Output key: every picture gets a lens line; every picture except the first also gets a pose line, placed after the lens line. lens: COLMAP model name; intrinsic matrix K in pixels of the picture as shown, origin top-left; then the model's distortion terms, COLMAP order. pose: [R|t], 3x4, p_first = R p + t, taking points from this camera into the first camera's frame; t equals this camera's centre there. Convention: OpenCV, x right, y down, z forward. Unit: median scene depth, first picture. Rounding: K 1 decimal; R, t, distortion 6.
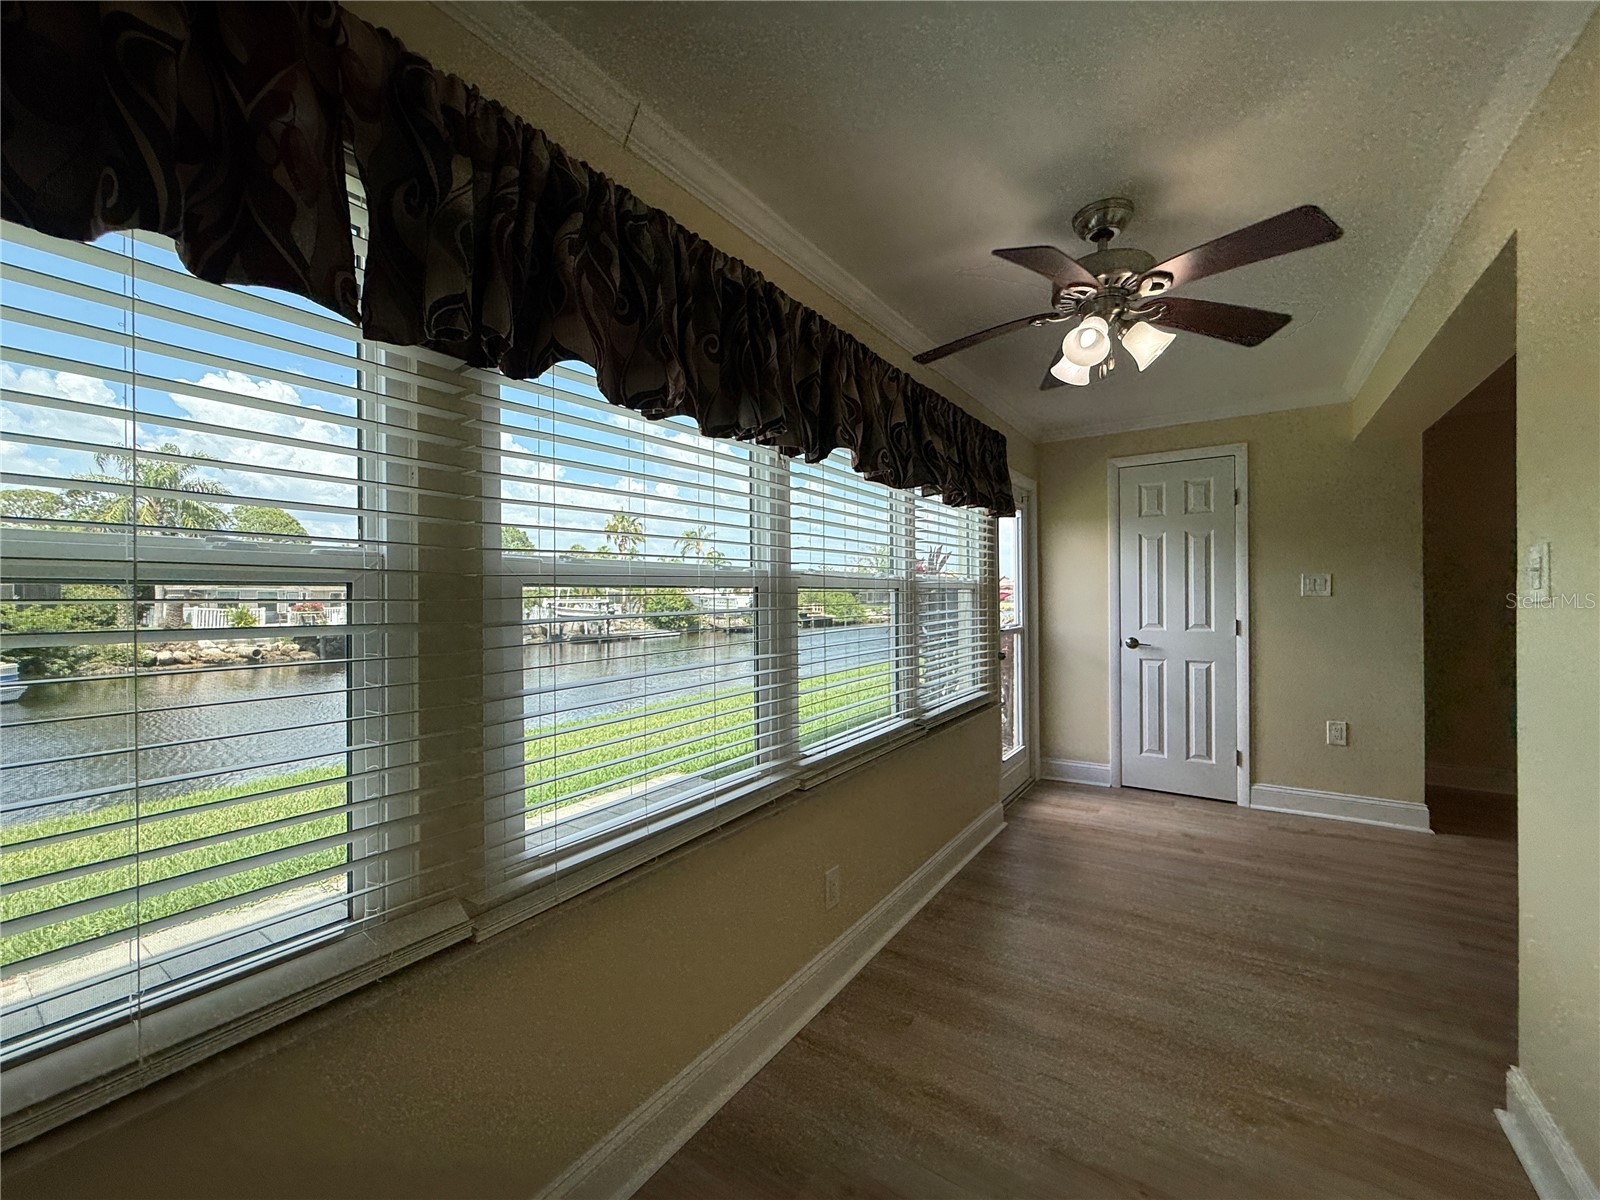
lens RADIAL K [[637.9, 0, 794.2], [0, 637.9, 598.7], [0, 0, 1]] dist [-0.000517, 0.000693]
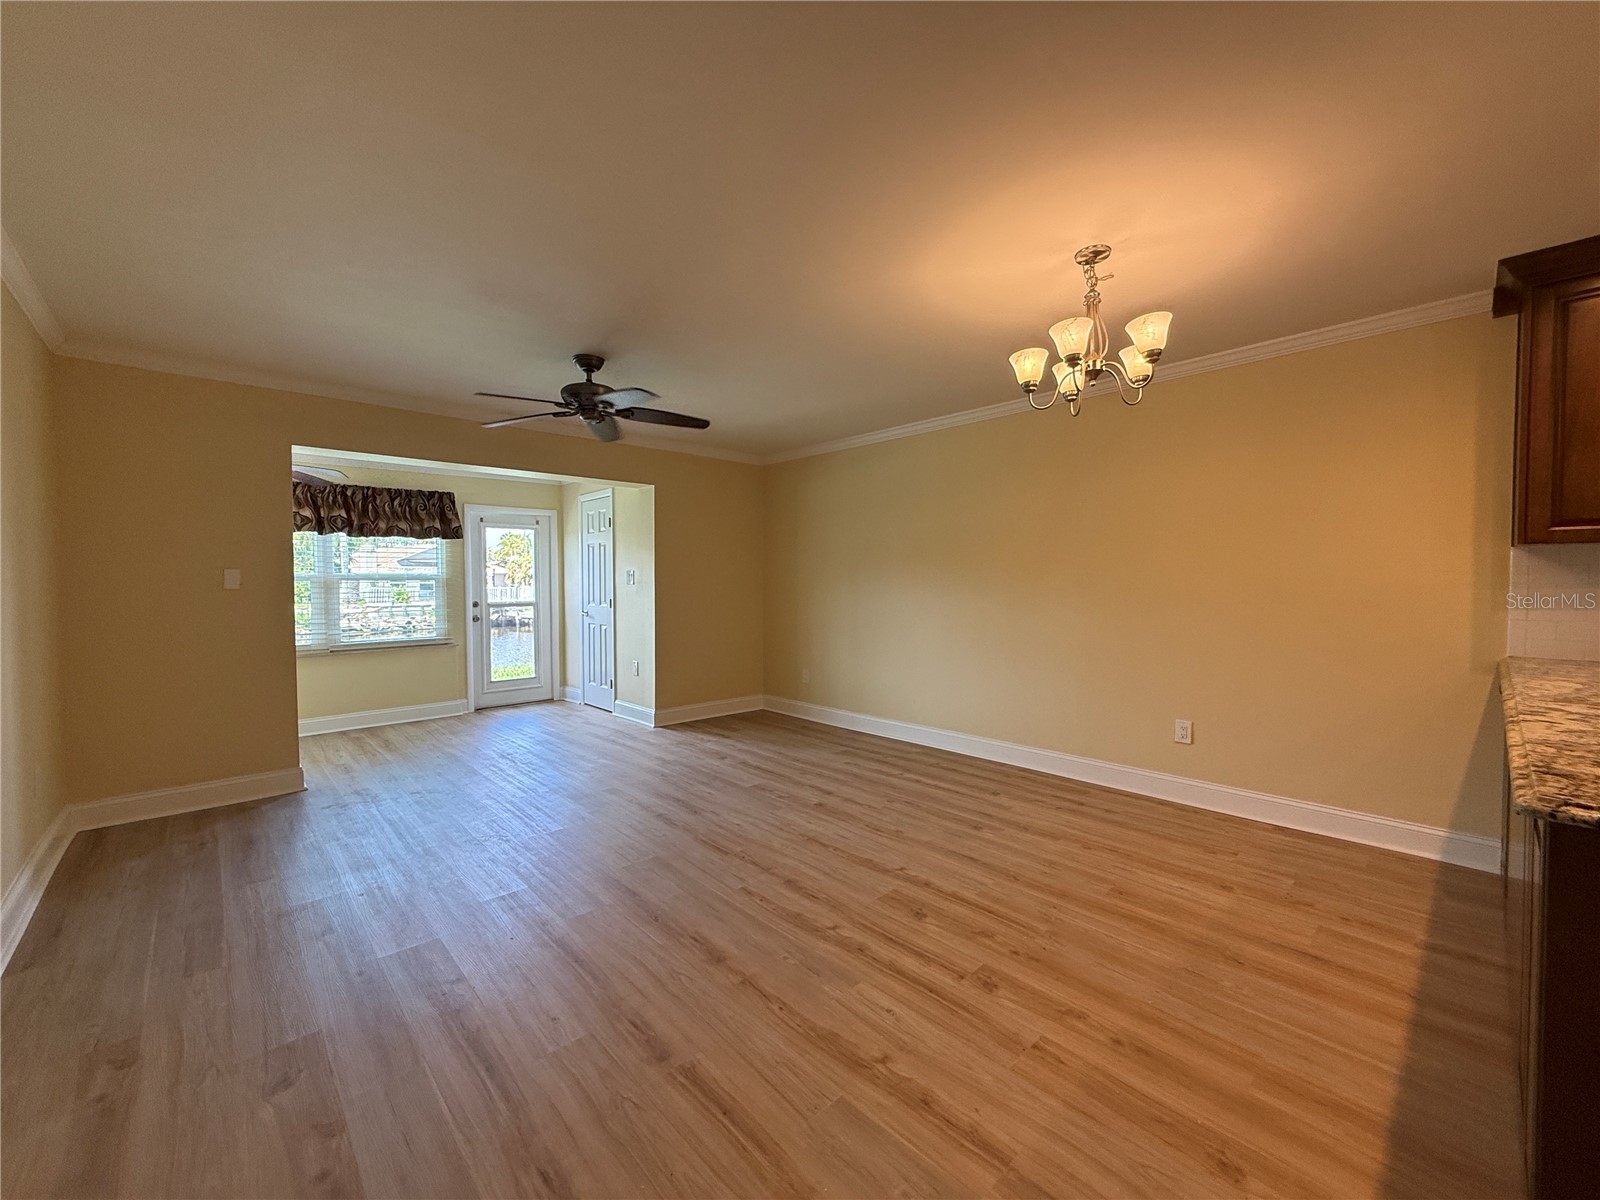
lens RADIAL K [[637.9, 0, 794.2], [0, 637.9, 598.7], [0, 0, 1]] dist [-0.000517, 0.000693]
pose [[0.976374, 0.009176, -0.215894, 1.663698], [-0.003127, 0.999593, 0.028344, -0.017456], [0.216066, -0.026999, 0.976005, -0.558669]]
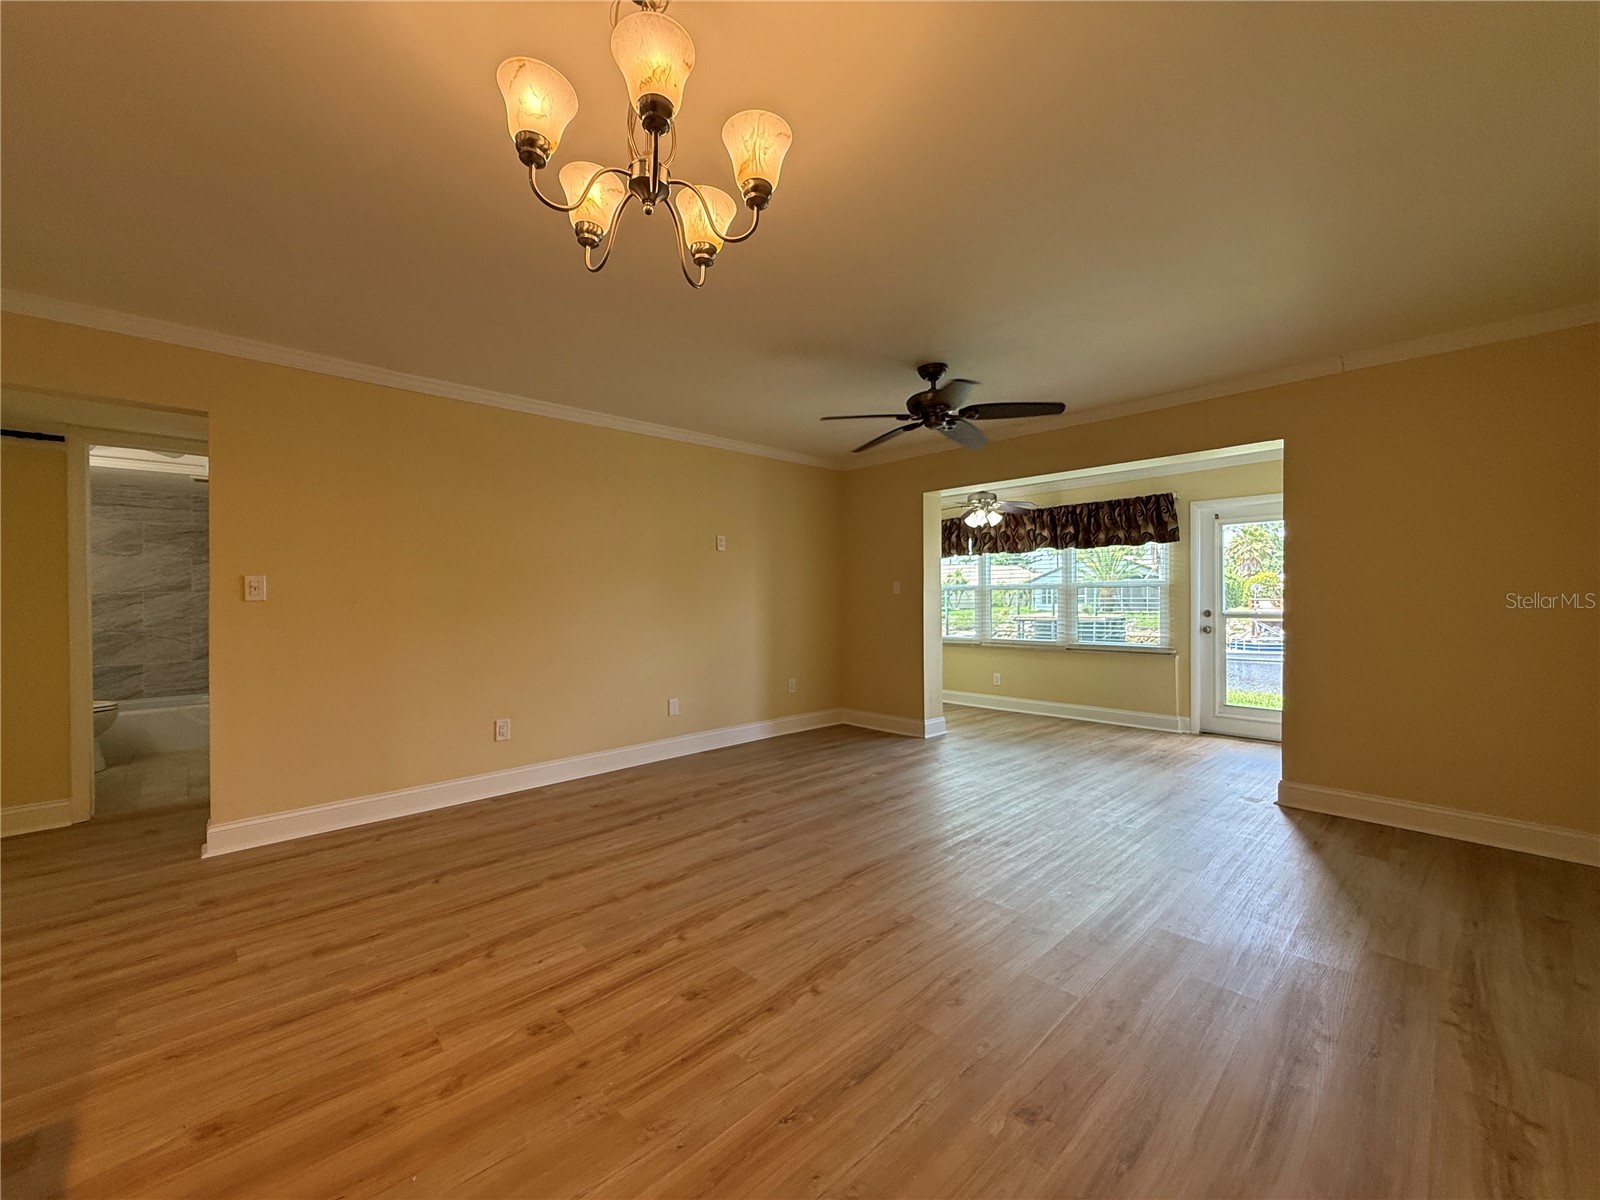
lens RADIAL K [[637.9, 0, 794.2], [0, 637.9, 598.7], [0, 0, 1]] dist [-0.000517, 0.000693]
pose [[-0.205924, 0.010214, -0.978515, 2.193434], [0.007475, 0.999933, 0.008865, -0.005411], [0.978539, -0.005489, -0.205986, 0.375978]]
